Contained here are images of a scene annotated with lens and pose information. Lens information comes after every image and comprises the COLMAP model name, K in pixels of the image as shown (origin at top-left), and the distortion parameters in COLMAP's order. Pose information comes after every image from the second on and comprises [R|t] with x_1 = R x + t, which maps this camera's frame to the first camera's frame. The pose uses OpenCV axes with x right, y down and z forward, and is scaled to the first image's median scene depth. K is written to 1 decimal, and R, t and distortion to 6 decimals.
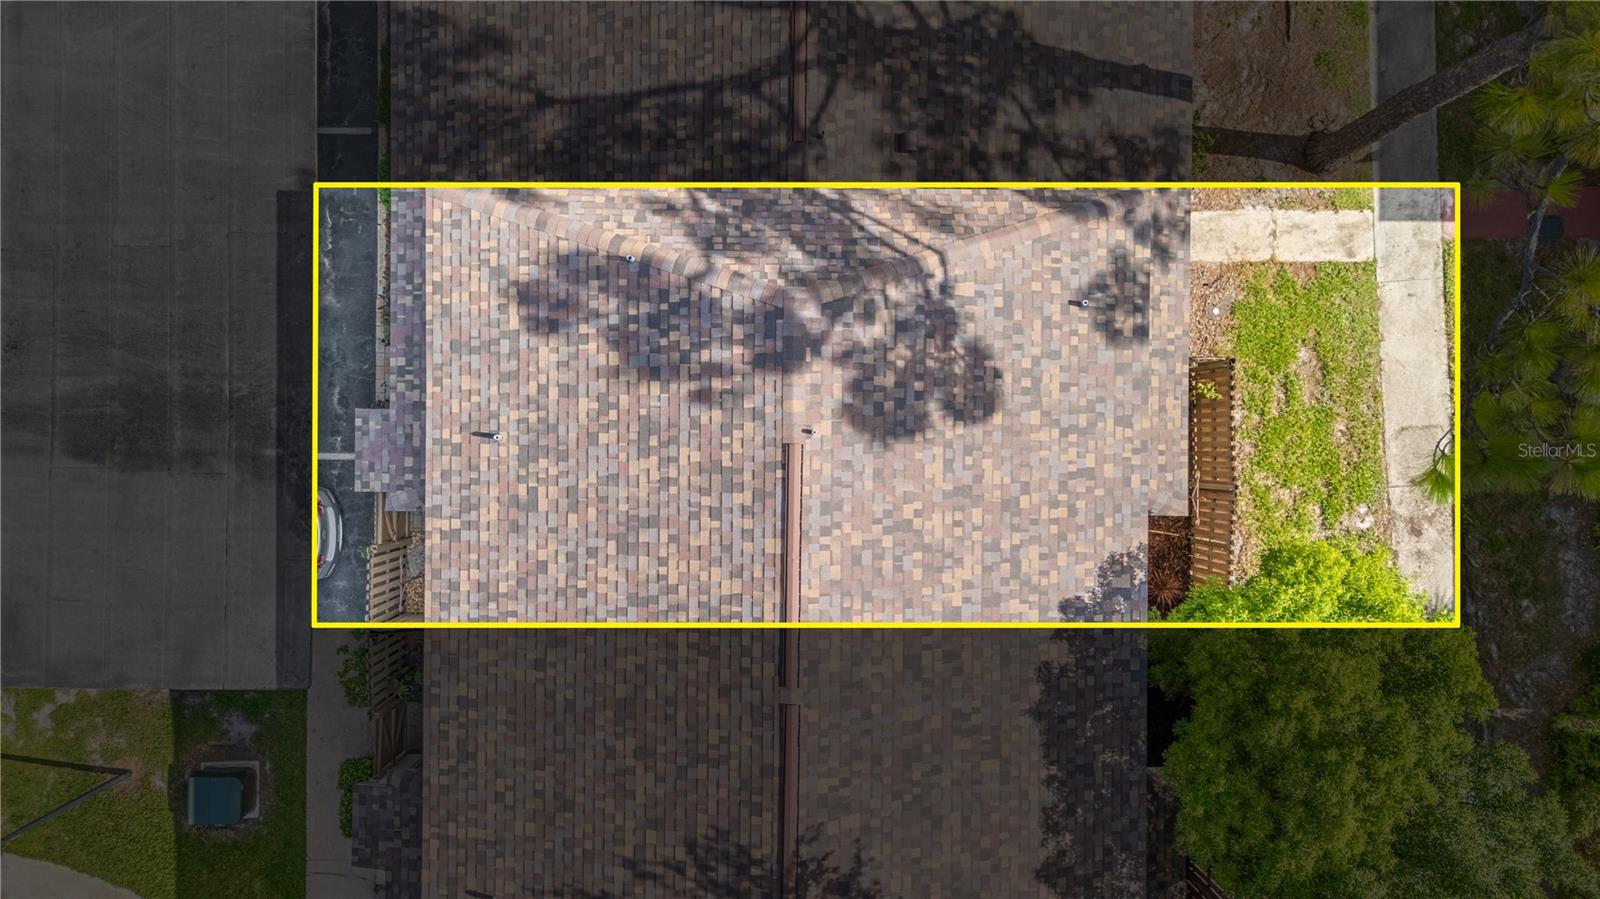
lens RADIAL K [[1168.1, 0, 800.0], [0, 1168.1, 449.5], [0, 0, 1]] dist [0.009859, 0.002662]
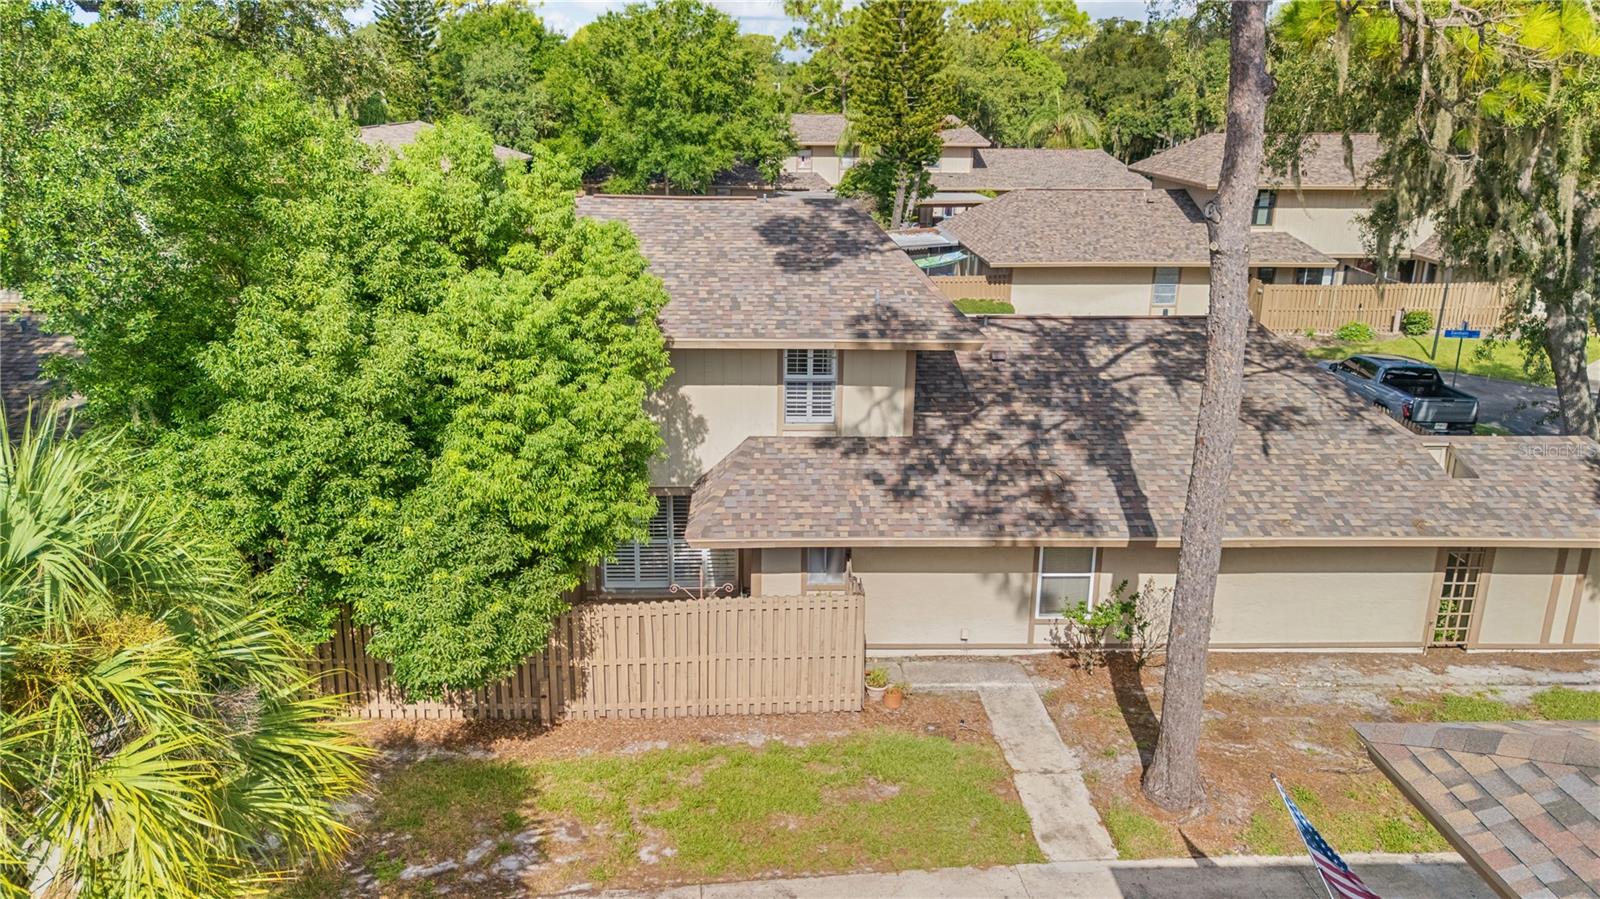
lens RADIAL K [[1168.1, 0, 800.0], [0, 1168.1, 449.5], [0, 0, 1]] dist [0.009859, 0.002662]
pose [[0.045674, 0.282400, -0.958209, 1.051722], [-0.998813, -0.003348, -0.048596, 0.010137], [-0.016931, 0.959291, 0.281912, 0.594920]]
